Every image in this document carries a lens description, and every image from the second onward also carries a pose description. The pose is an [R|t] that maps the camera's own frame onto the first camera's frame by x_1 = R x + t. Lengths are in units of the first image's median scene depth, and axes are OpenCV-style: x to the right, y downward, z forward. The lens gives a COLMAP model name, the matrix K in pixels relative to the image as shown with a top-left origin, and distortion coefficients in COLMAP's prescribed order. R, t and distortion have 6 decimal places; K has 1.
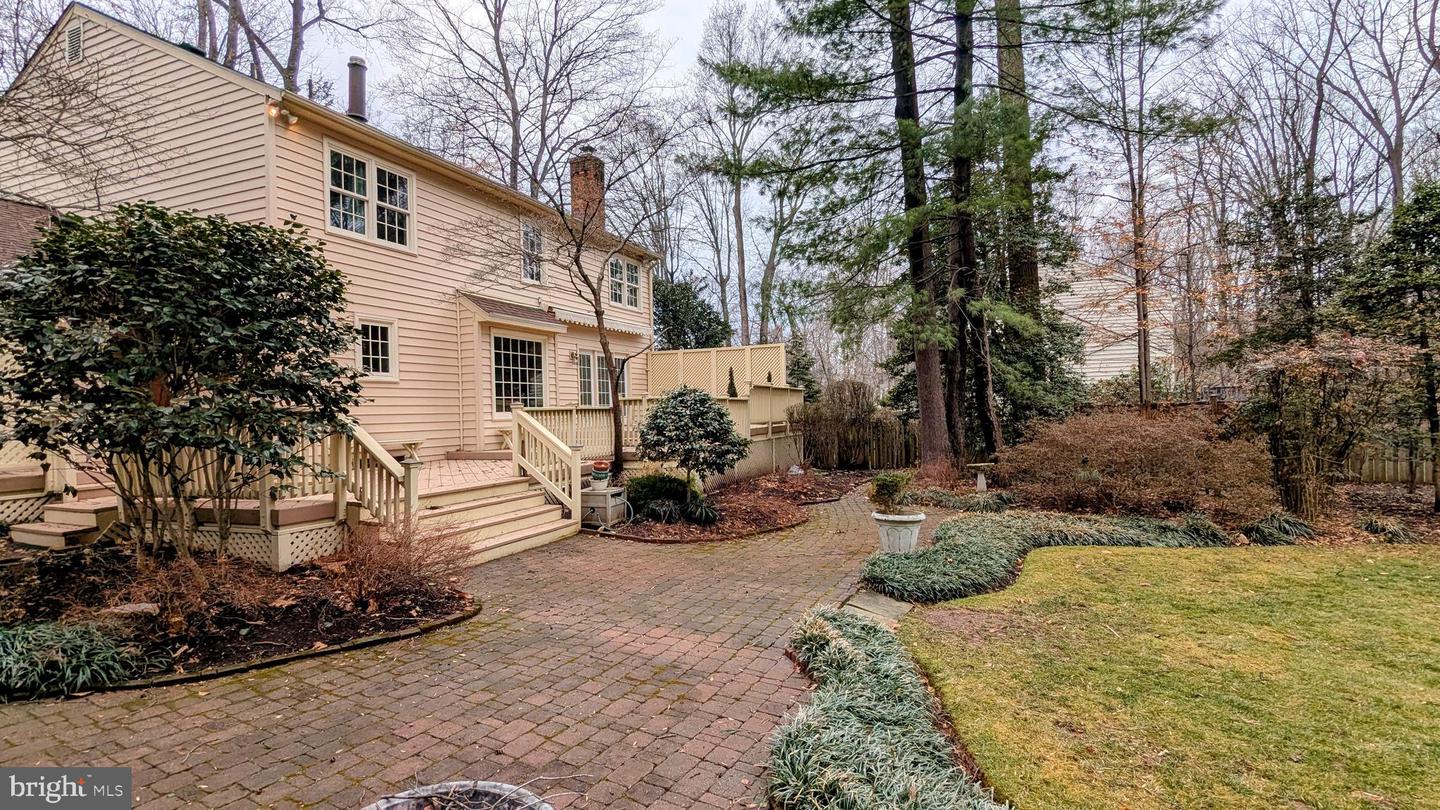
lens RADIAL K [[680.0, 0, 719.5], [0, 680.0, 409.6], [0, 0, 1]] dist [0.001702, 0.000503]
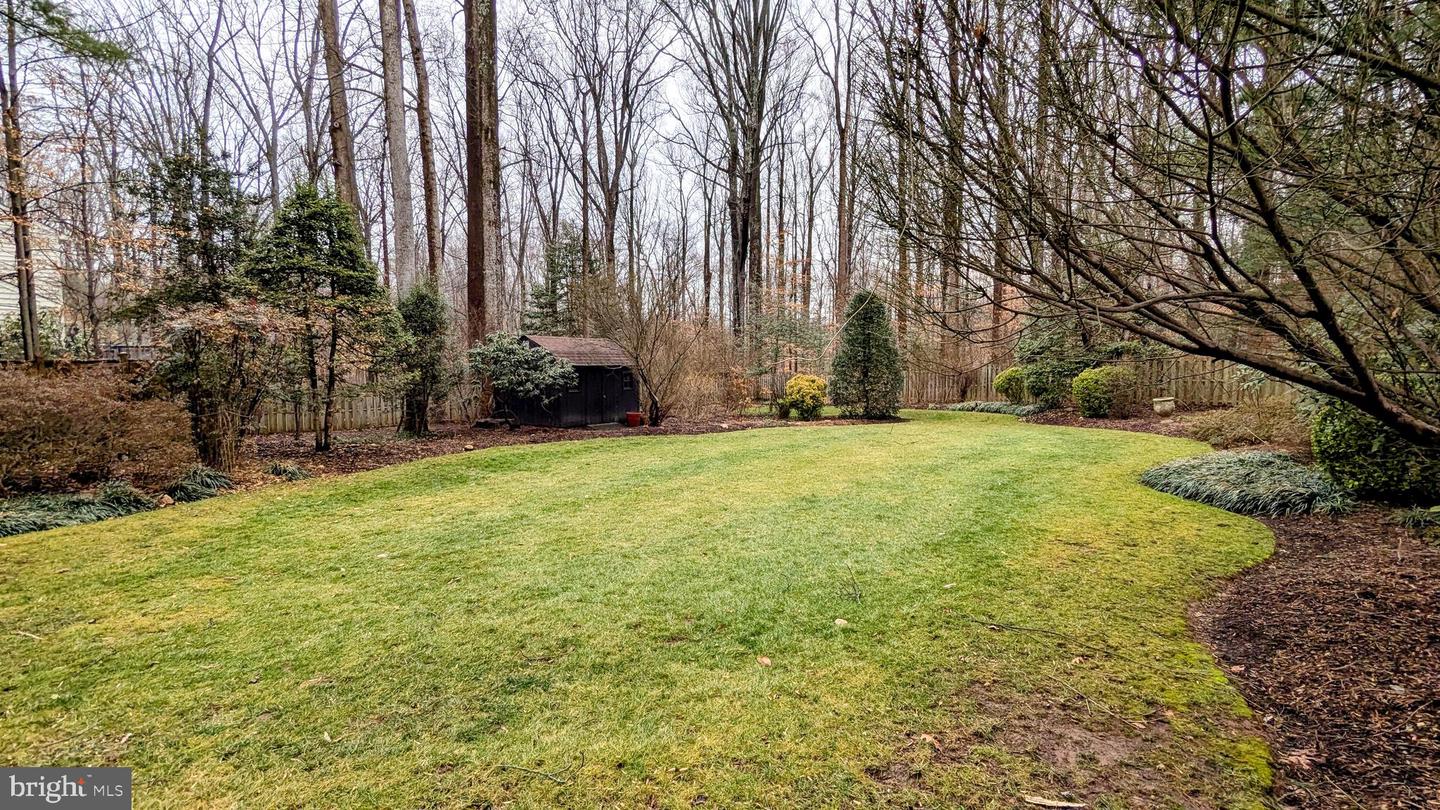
lens RADIAL K [[680.0, 0, 719.5], [0, 680.0, 409.6], [0, 0, 1]] dist [0.001702, 0.000503]
pose [[0.210314, -0.047952, 0.976457, -0.015290], [-0.006256, 0.998710, 0.050392, 0.004482], [-0.977614, -0.016707, 0.209743, 0.012337]]
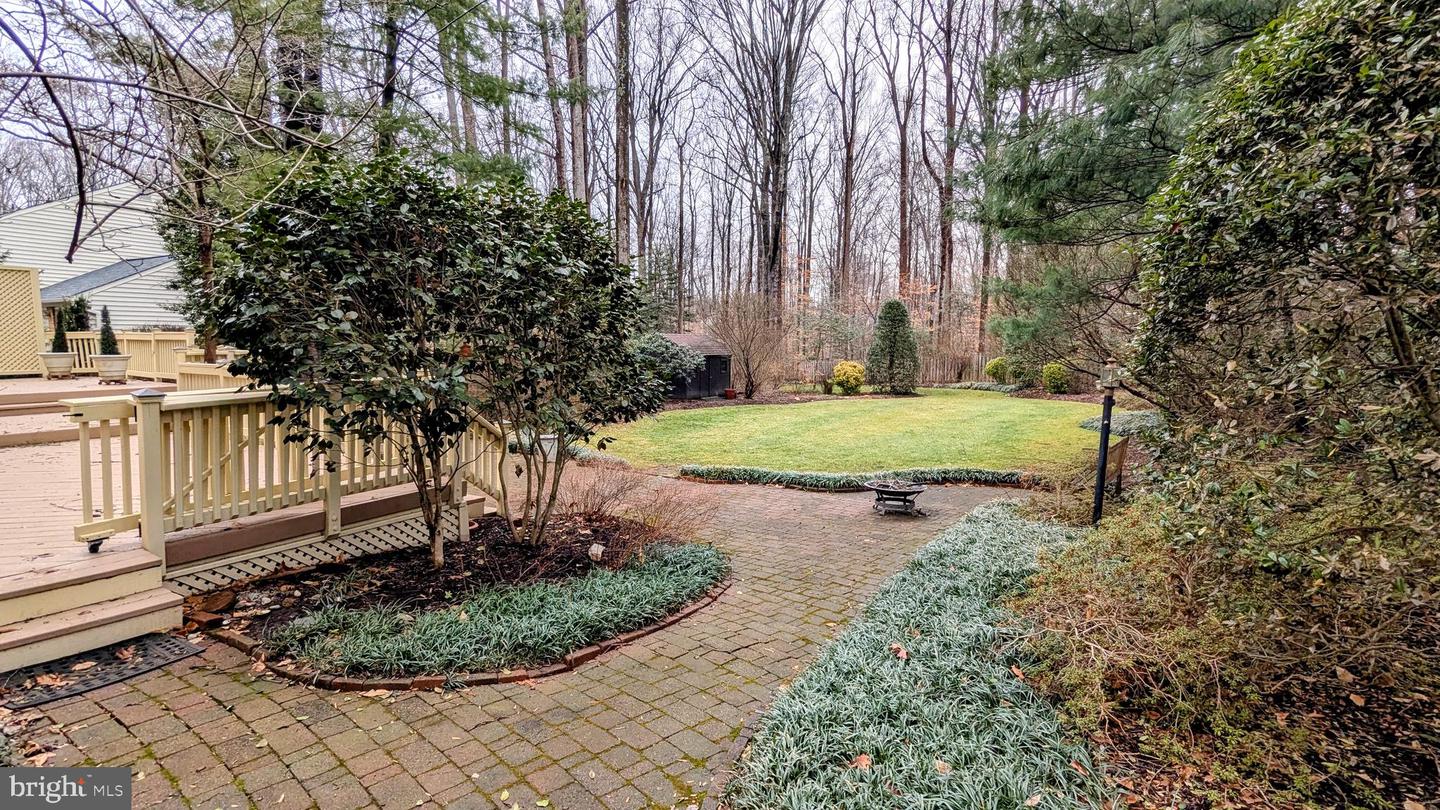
lens RADIAL K [[680.0, 0, 719.5], [0, 680.0, 409.6], [0, 0, 1]] dist [0.001702, 0.000503]
pose [[0.173846, -0.076322, 0.981811, -0.822503], [-0.011343, 0.996771, 0.079494, -0.020294], [-0.984708, -0.024956, 0.172419, 0.239234]]
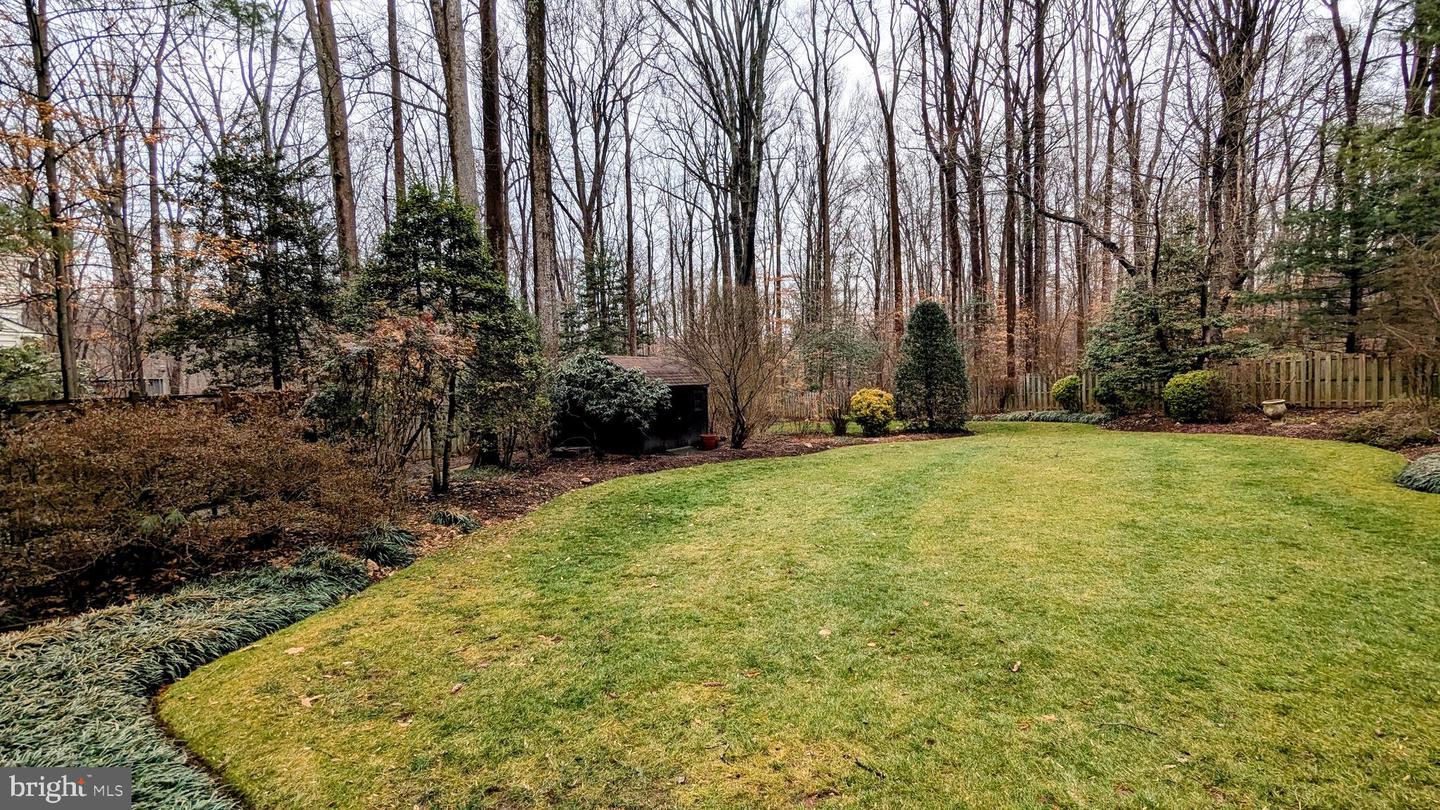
lens RADIAL K [[680.0, 0, 719.5], [0, 680.0, 409.6], [0, 0, 1]] dist [0.001702, 0.000503]
pose [[0.119266, -0.026452, 0.992510, 0.038311], [0.025210, 0.999403, 0.023607, 0.002686], [-0.992542, 0.022206, 0.119862, 0.416283]]
